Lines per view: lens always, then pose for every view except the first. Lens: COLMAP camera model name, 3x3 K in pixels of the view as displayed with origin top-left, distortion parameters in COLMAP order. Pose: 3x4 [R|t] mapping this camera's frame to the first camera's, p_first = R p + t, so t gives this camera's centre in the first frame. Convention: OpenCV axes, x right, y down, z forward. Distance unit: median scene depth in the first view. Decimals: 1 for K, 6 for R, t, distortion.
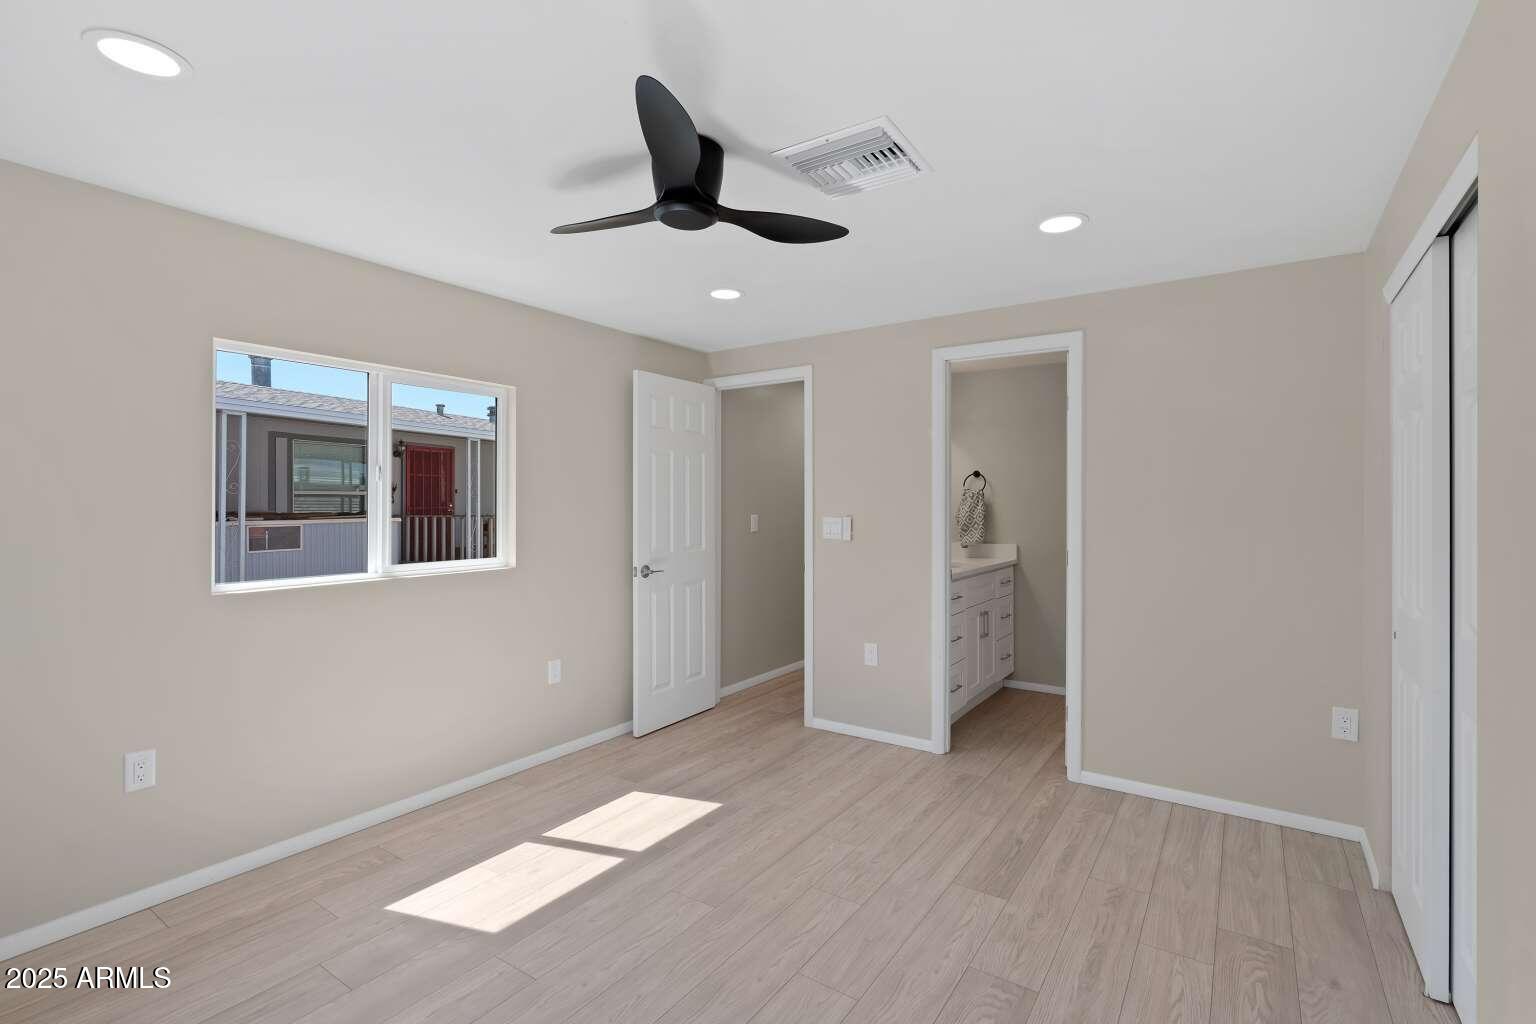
lens RADIAL K [[709.3, 0, 766.0], [0, 709.3, 508.9], [0, 0, 1]] dist [0.000307, 0.000024]
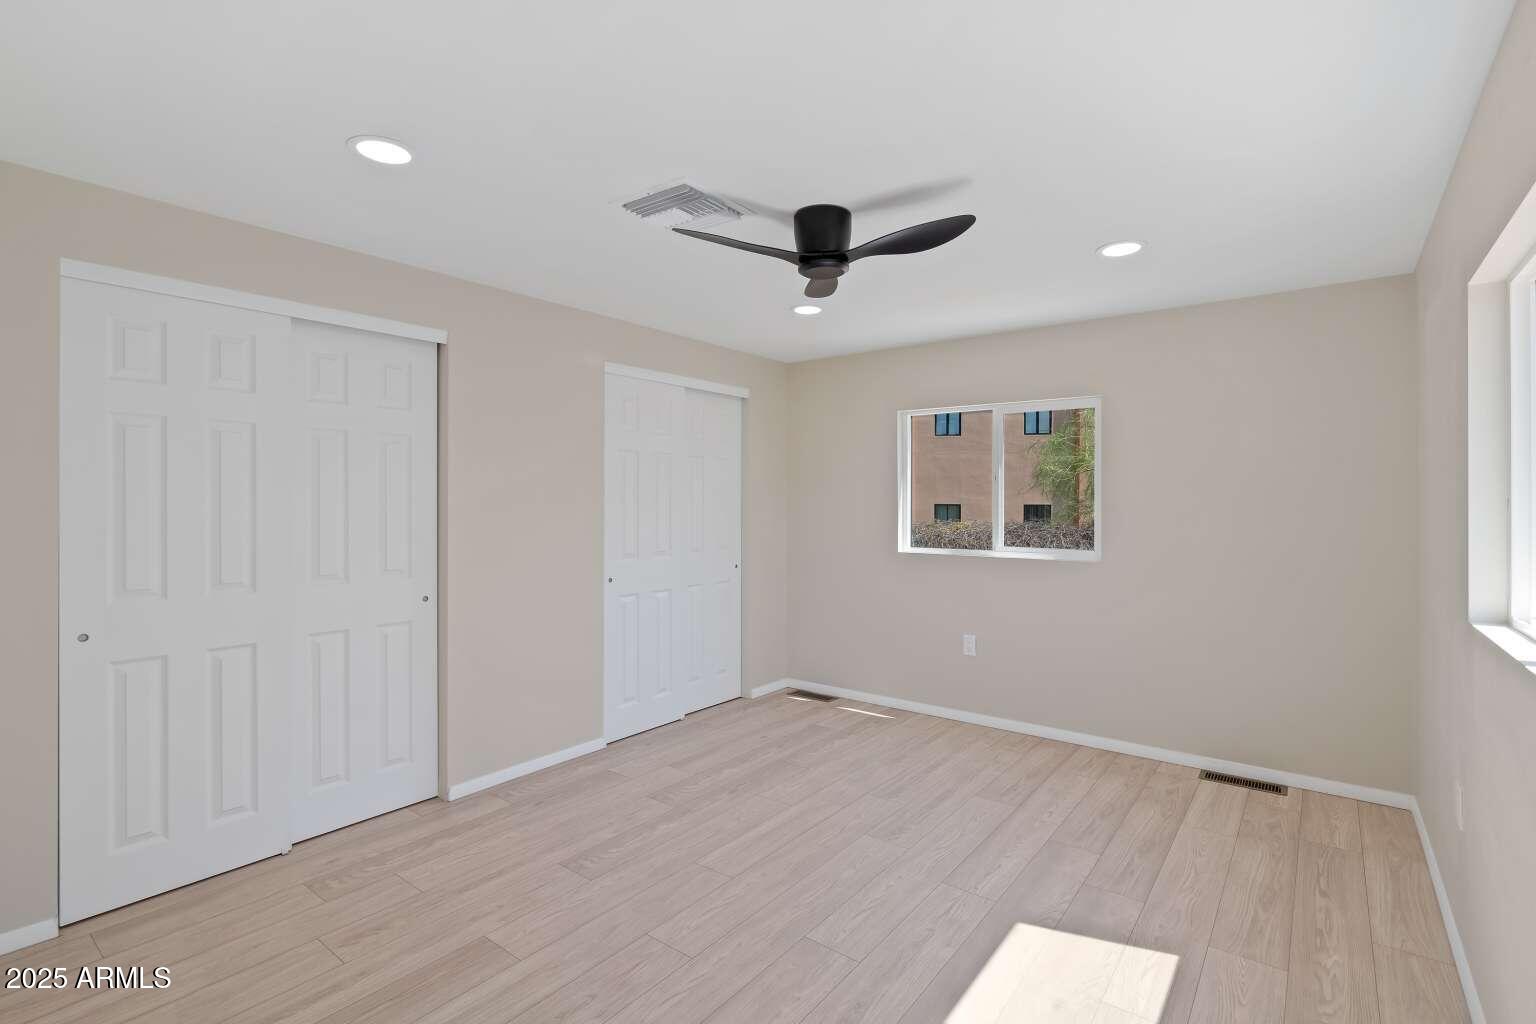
lens RADIAL K [[709.3, 0, 766.5], [0, 709.3, 504.6], [0, 0, 1]] dist [0.000307, 0.000024]
pose [[-0.998340, -0.000152, 0.057589, -0.076833], [0.000233, 0.999978, 0.006673, -0.009187], [-0.057588, 0.006675, -0.998318, 1.963119]]
